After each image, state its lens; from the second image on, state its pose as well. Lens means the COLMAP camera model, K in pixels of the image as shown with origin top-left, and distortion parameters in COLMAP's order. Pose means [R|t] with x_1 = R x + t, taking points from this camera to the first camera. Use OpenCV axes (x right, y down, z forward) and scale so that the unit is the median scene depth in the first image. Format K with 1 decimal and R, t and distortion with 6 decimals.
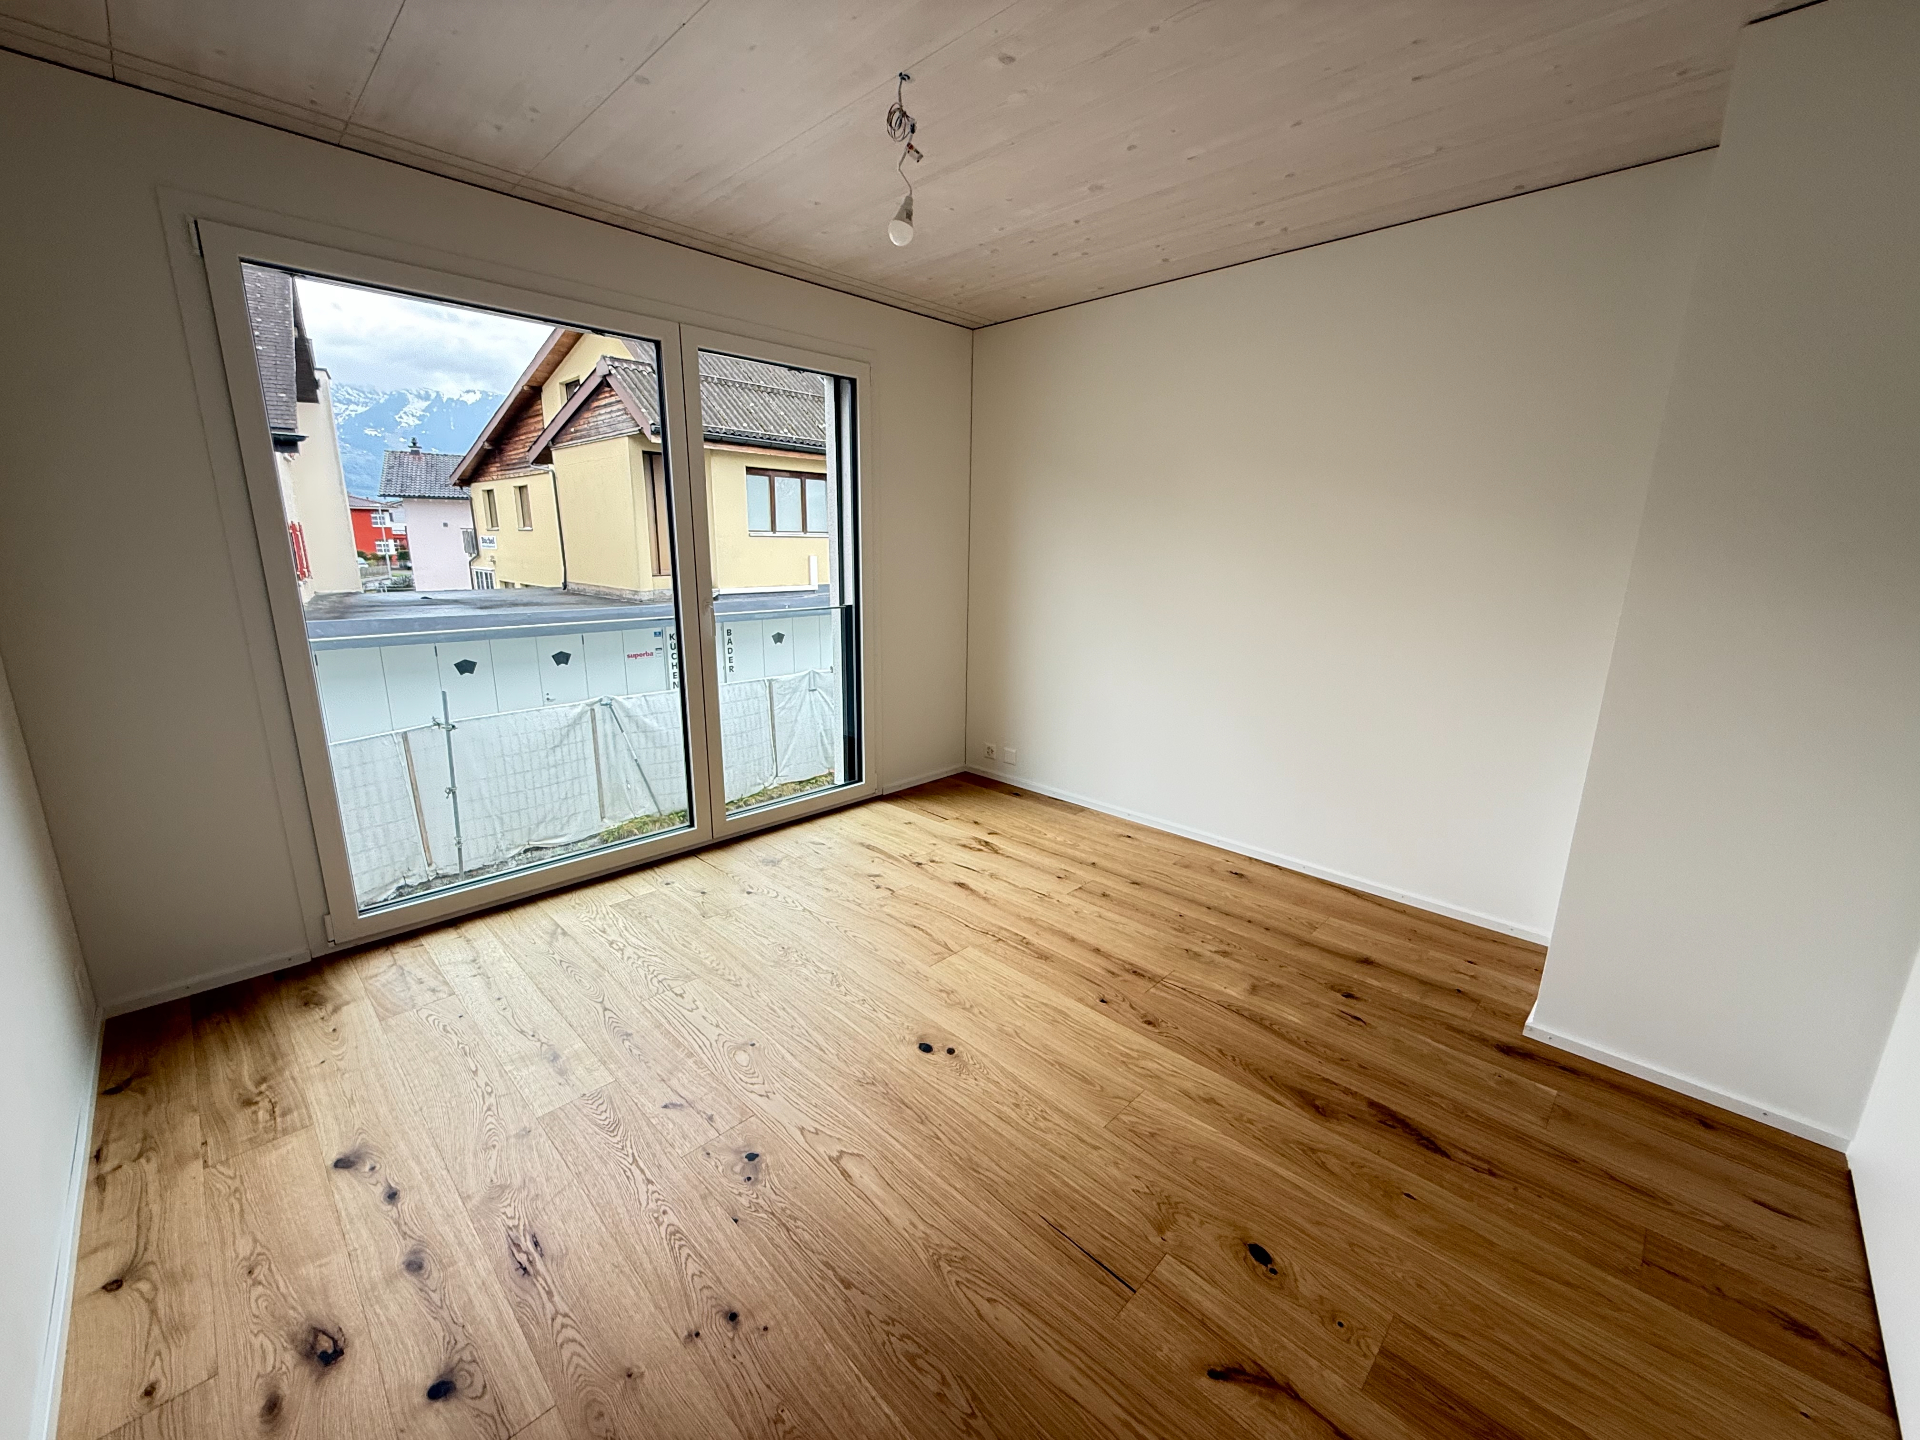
lens RADIAL K [[766.6, 0, 956.2], [0, 766.6, 721.5], [0, 0, 1]] dist [0.000130, 0.000195]
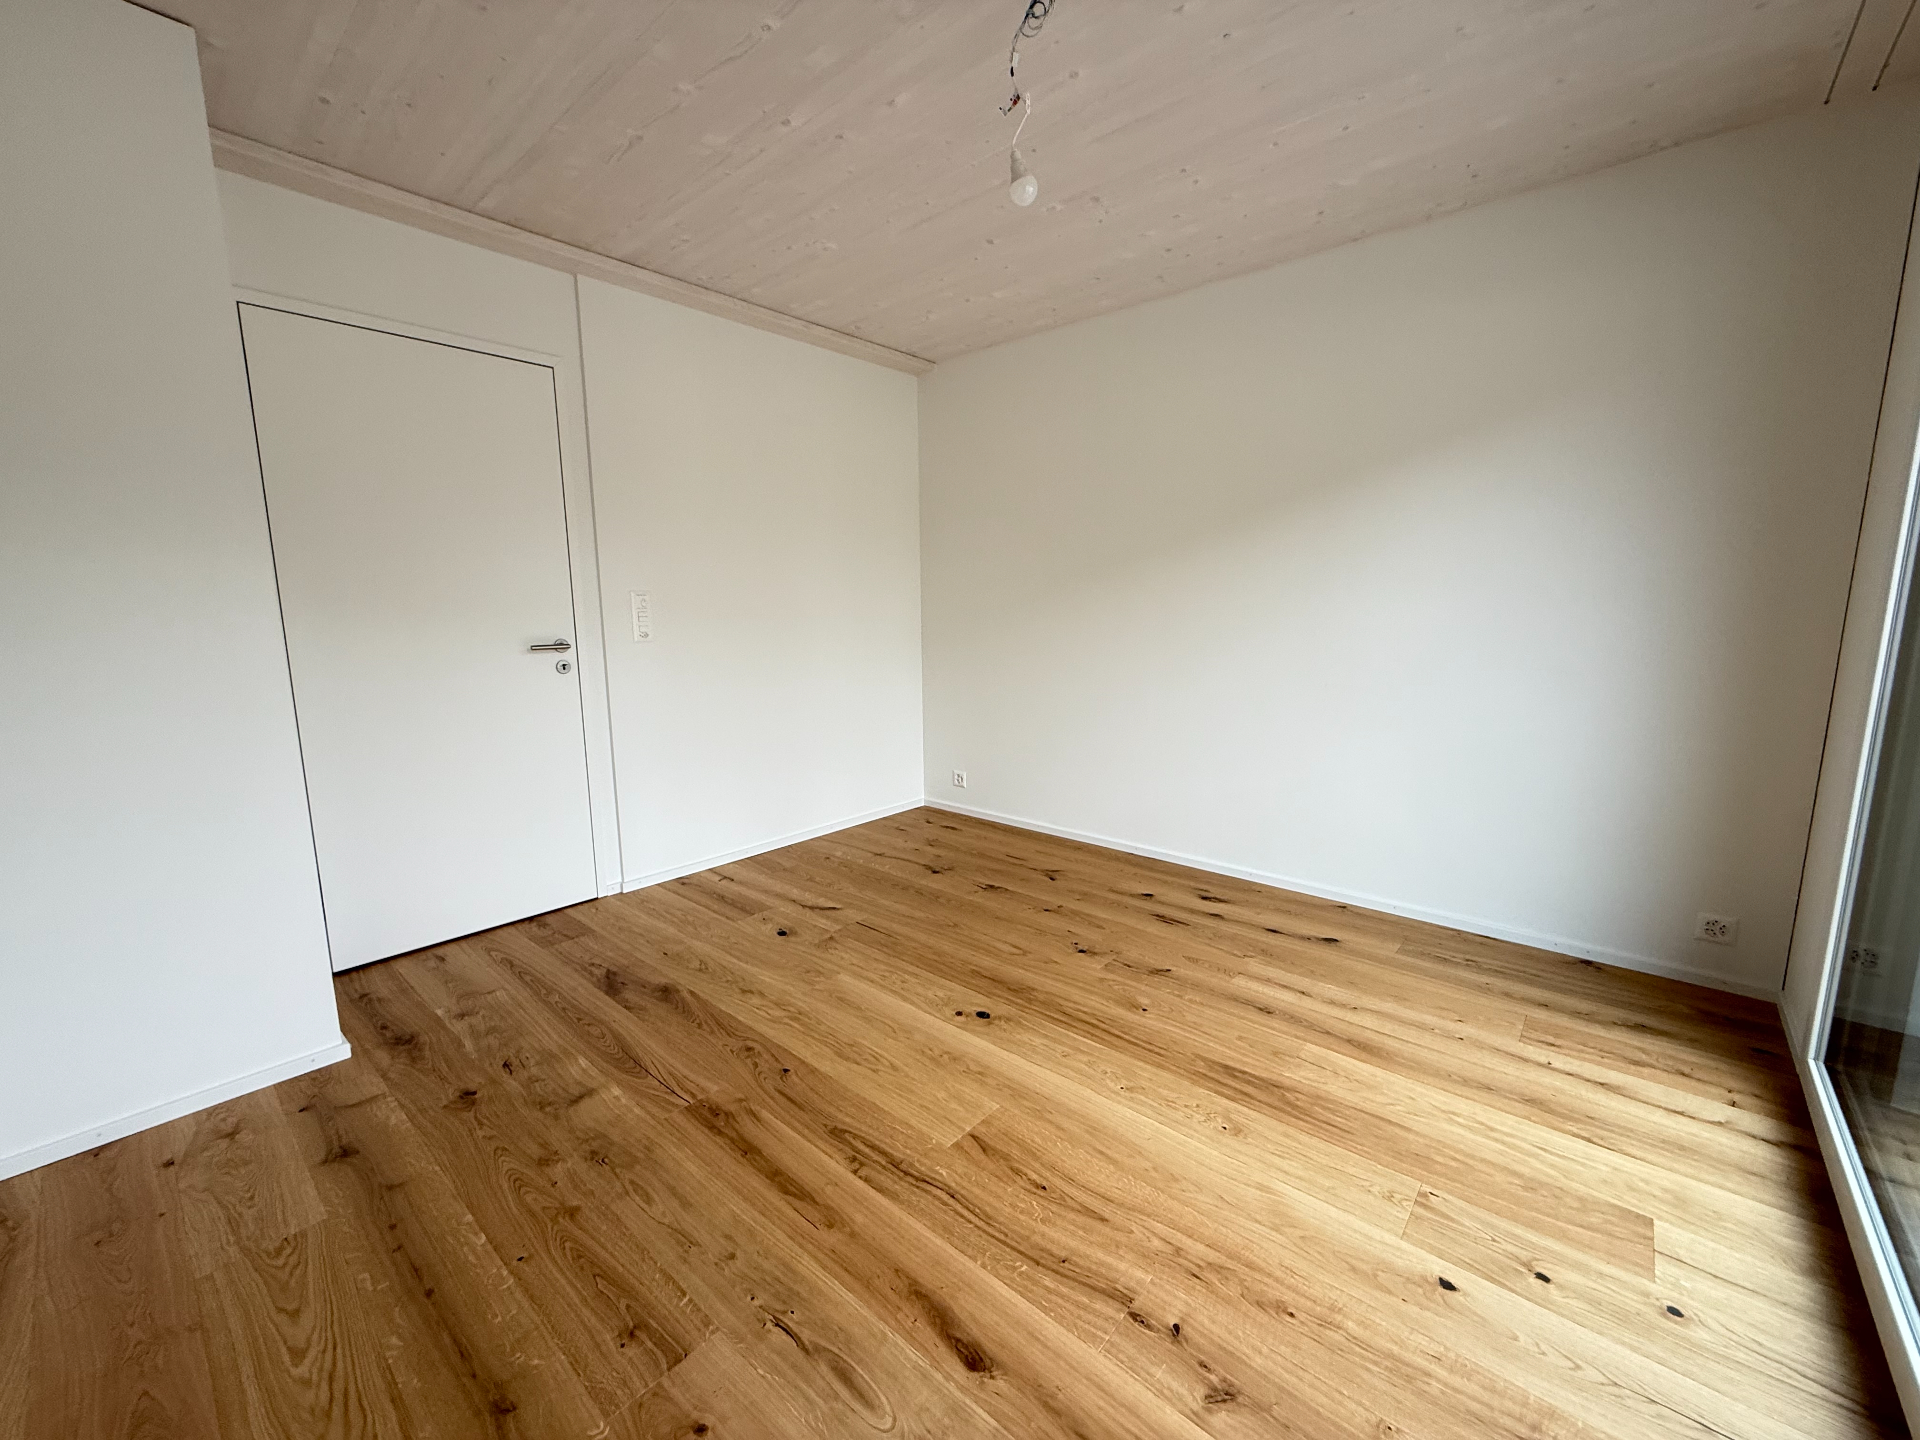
lens RADIAL K [[766.6, 0, 956.2], [0, 766.6, 721.5], [0, 0, 1]] dist [0.000130, 0.000195]
pose [[-0.998408, 0.004316, -0.056244, 0.057582], [-0.017090, 0.927067, 0.374506, -0.357152], [0.053758, 0.374871, -0.925517, 1.881366]]
